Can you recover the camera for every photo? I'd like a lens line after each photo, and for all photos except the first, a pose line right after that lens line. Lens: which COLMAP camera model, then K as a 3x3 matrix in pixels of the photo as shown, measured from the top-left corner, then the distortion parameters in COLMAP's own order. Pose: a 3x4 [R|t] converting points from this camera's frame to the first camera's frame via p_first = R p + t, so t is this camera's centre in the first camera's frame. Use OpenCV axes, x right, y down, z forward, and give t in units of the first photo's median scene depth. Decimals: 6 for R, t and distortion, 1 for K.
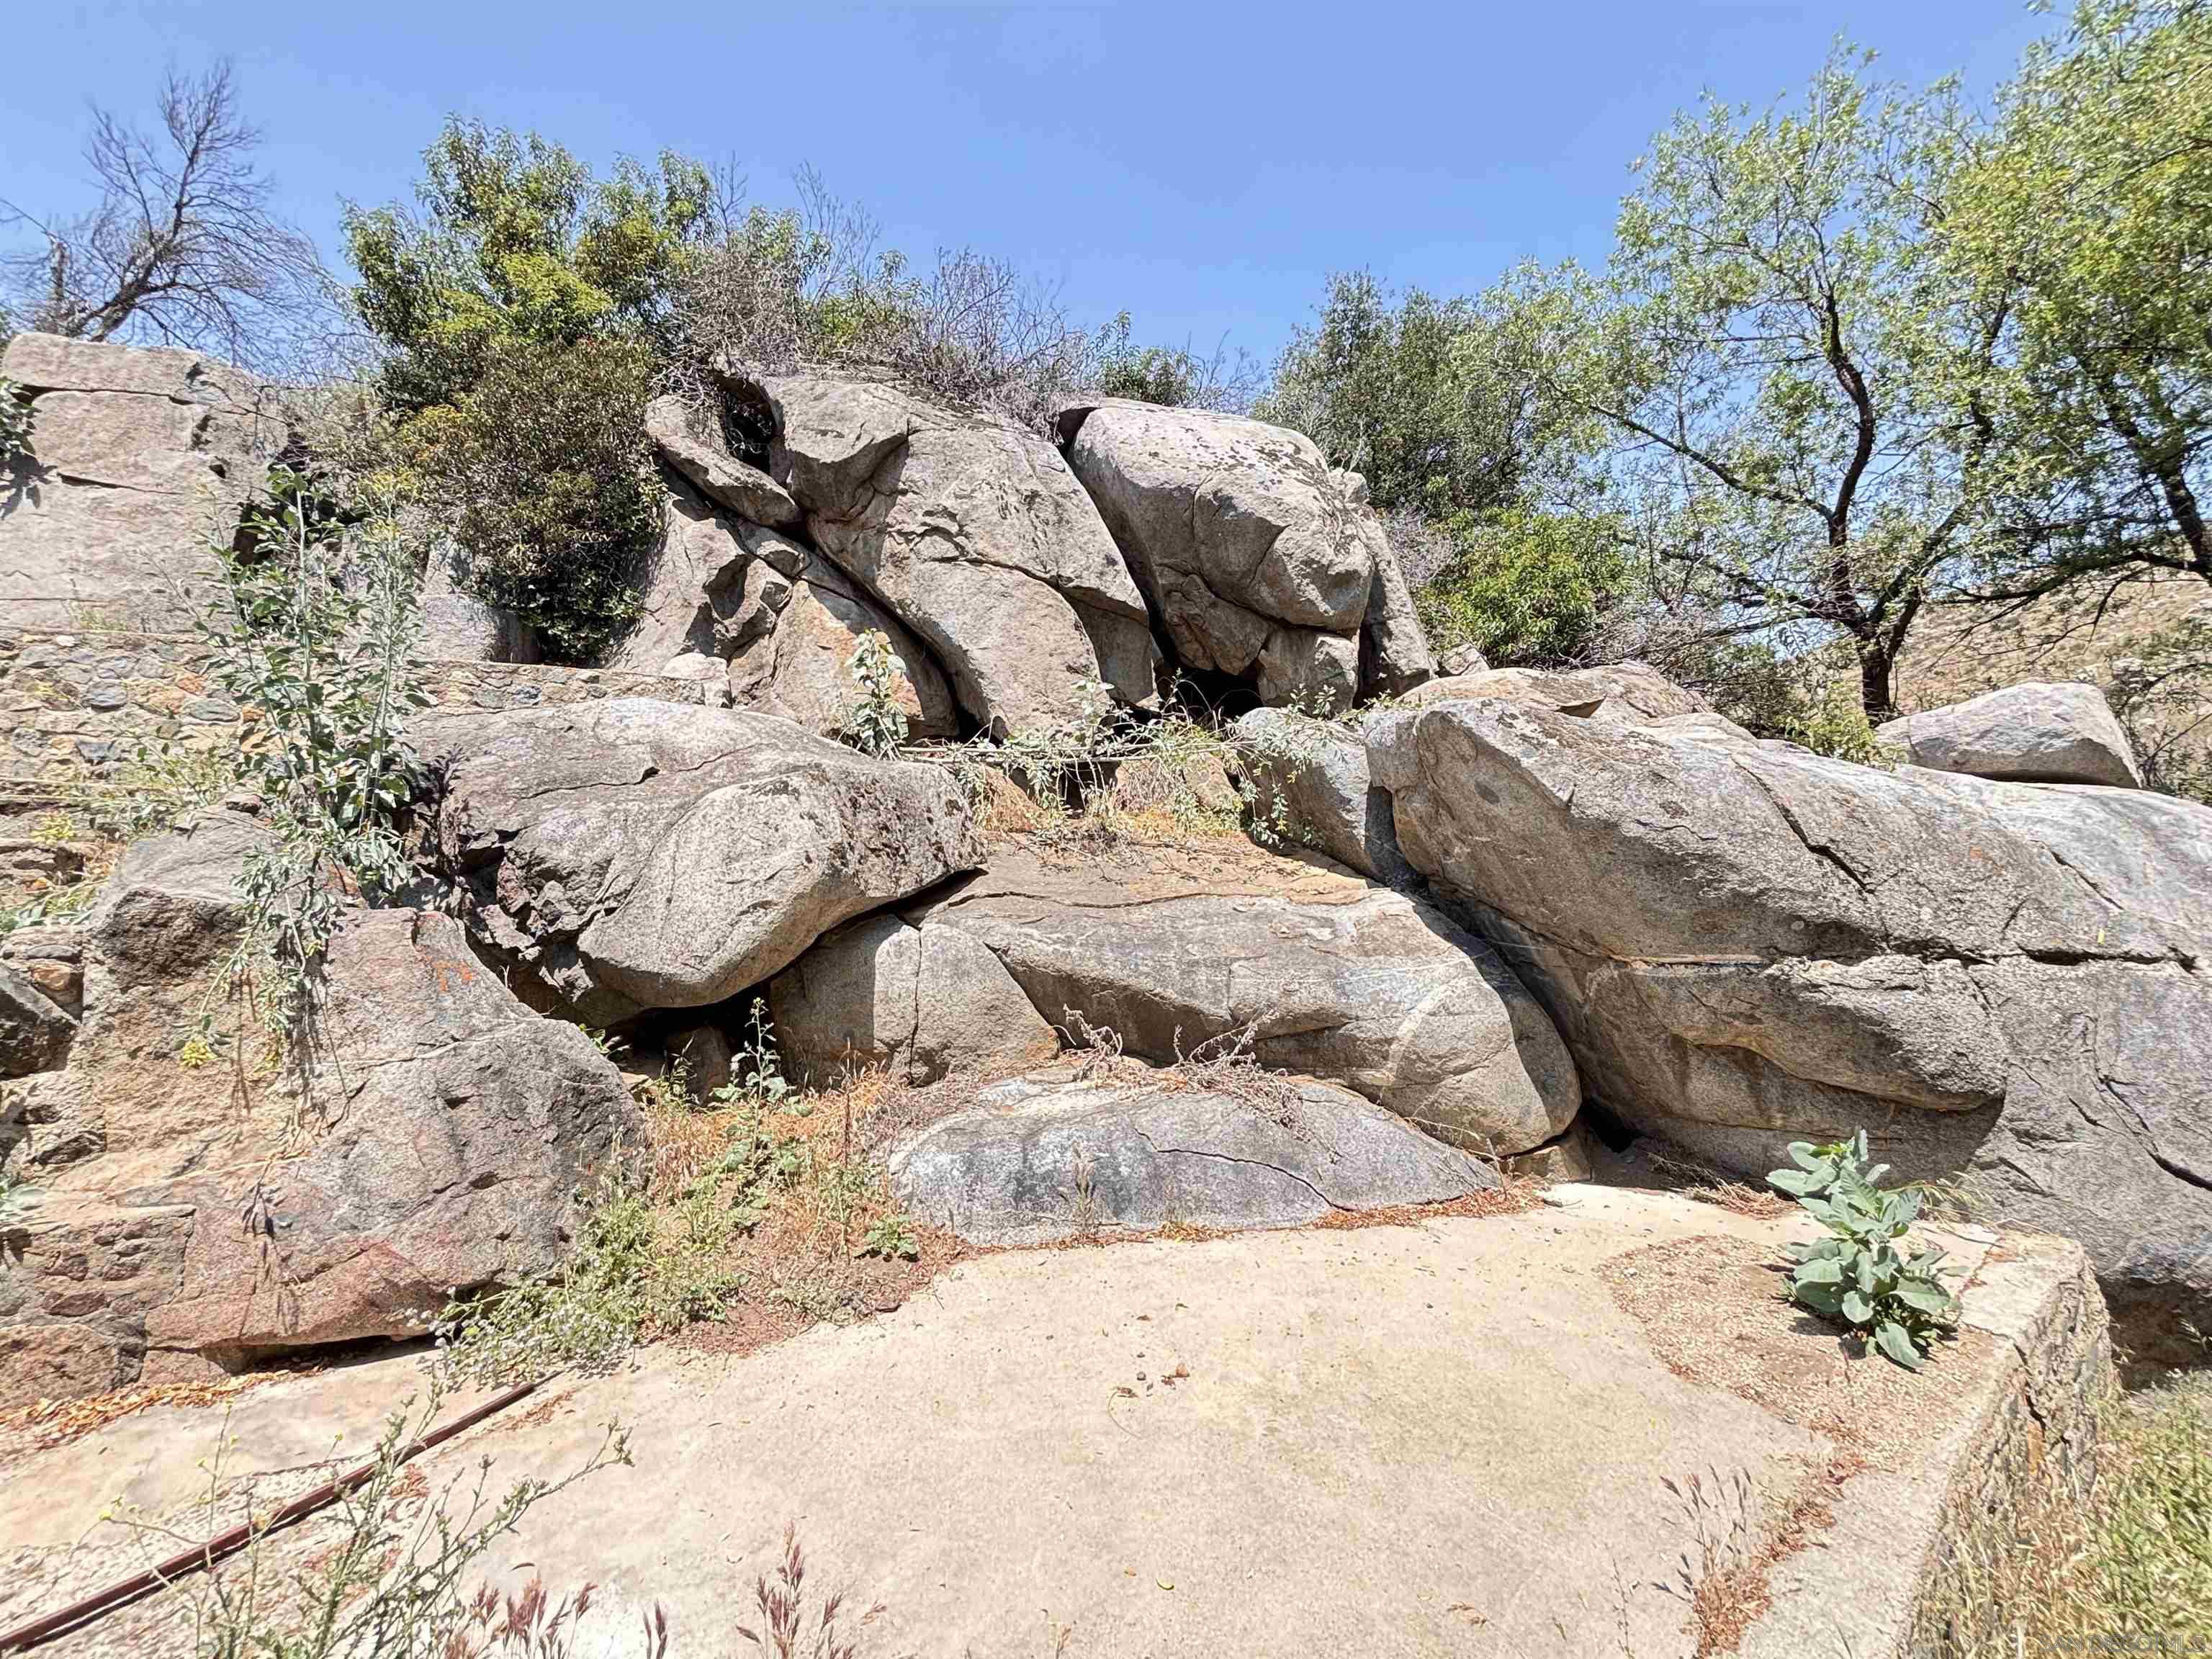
lens RADIAL K [[894.9, 0, 1112.0], [0, 894.9, 830.3], [0, 0, 1]] dist [0.002789, 0.000644]
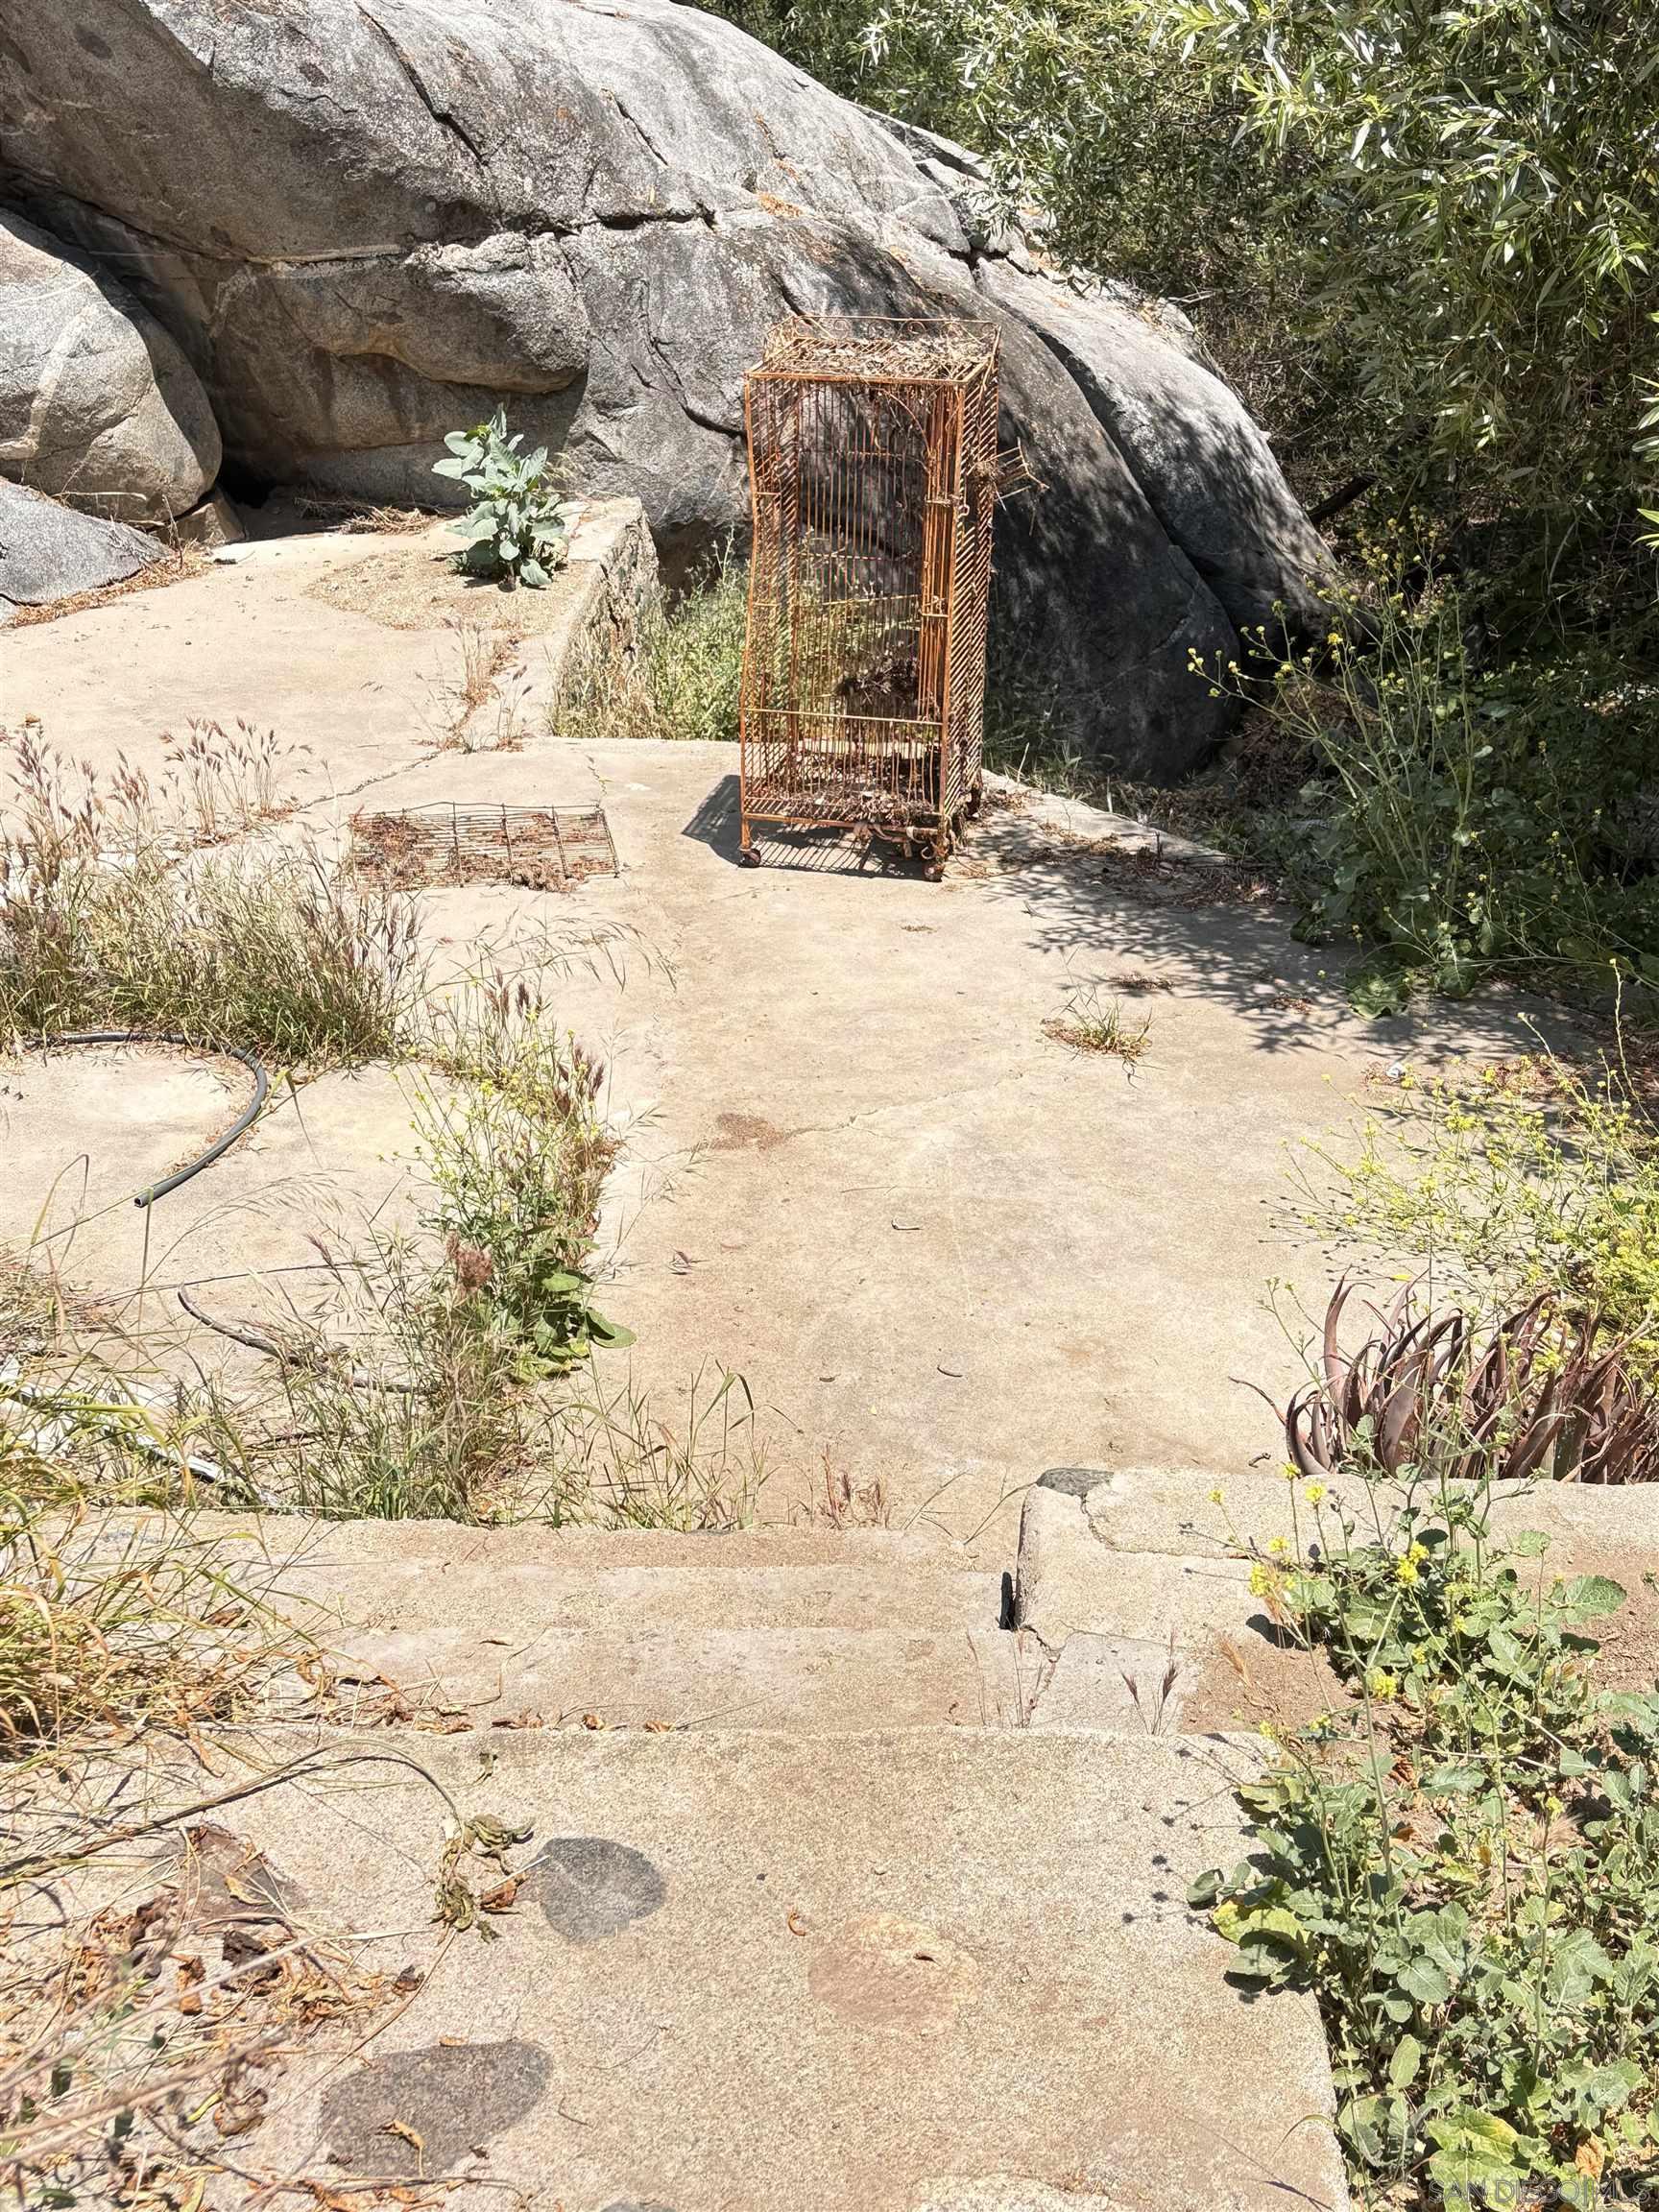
lens RADIAL K [[2589.9, 0, 833.0], [0, 2589.9, 1104.3], [0, 0, 1]] dist [0.013470, 0.000000]
pose [[0.634782, -0.314709, 0.705699, -0.992963], [-0.022517, 0.905377, 0.424011, -0.172494], [-0.772364, -0.285045, 0.567630, -0.953541]]
